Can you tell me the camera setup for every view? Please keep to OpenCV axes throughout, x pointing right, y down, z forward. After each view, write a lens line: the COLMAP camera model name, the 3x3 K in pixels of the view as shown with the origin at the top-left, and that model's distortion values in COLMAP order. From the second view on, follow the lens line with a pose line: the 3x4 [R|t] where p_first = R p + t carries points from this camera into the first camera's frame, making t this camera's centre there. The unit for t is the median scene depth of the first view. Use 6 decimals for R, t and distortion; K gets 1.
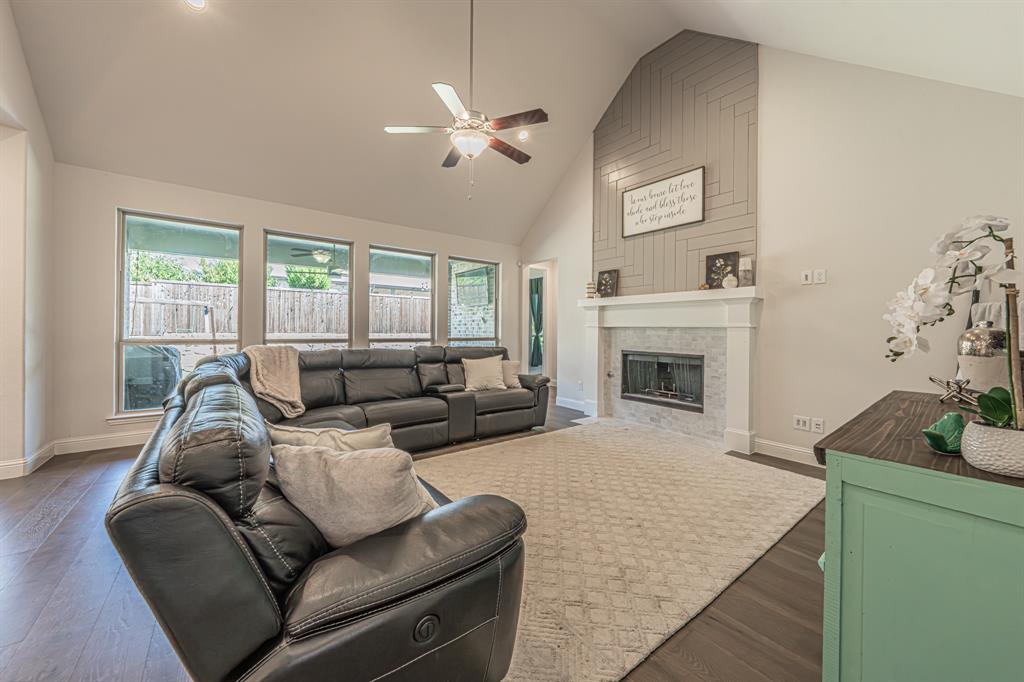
lens RADIAL K [[390.6, 0, 517.5], [0, 390.6, 332.2], [0, 0, 1]] dist [-0.002365, -0.000393]
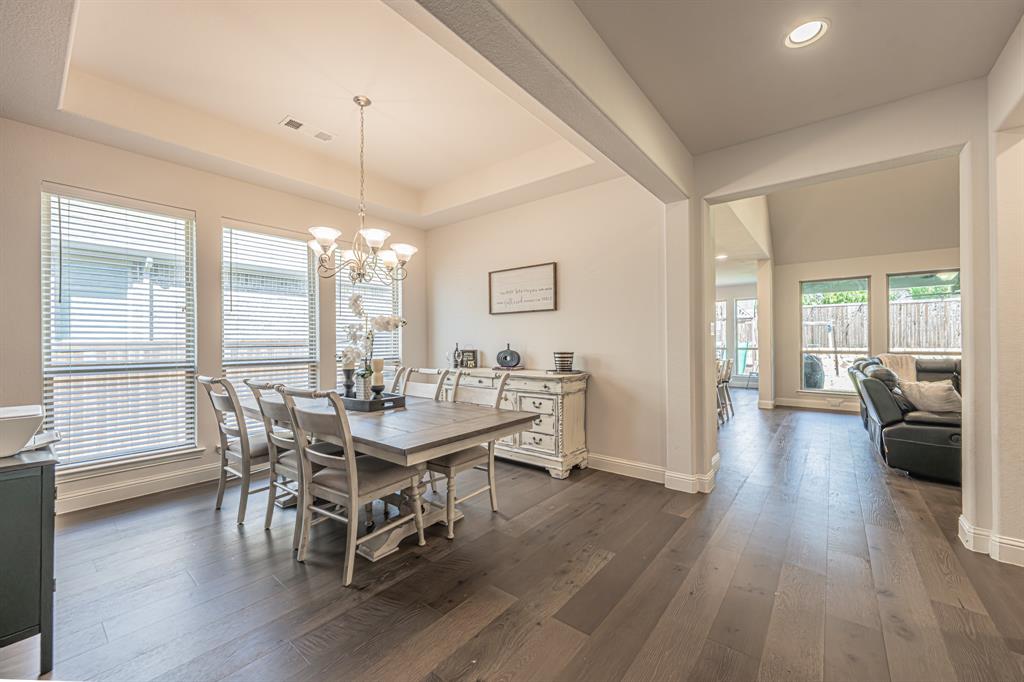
lens RADIAL K [[390.6, 0, 520.6], [0, 390.6, 341.1], [0, 0, 1]] dist [-0.002365, -0.000393]
pose [[0.248797, -0.009930, -0.968505, 0.370064], [-0.004012, 0.999928, -0.011283, 0.002108], [0.968547, 0.006693, 0.248739, -0.611197]]
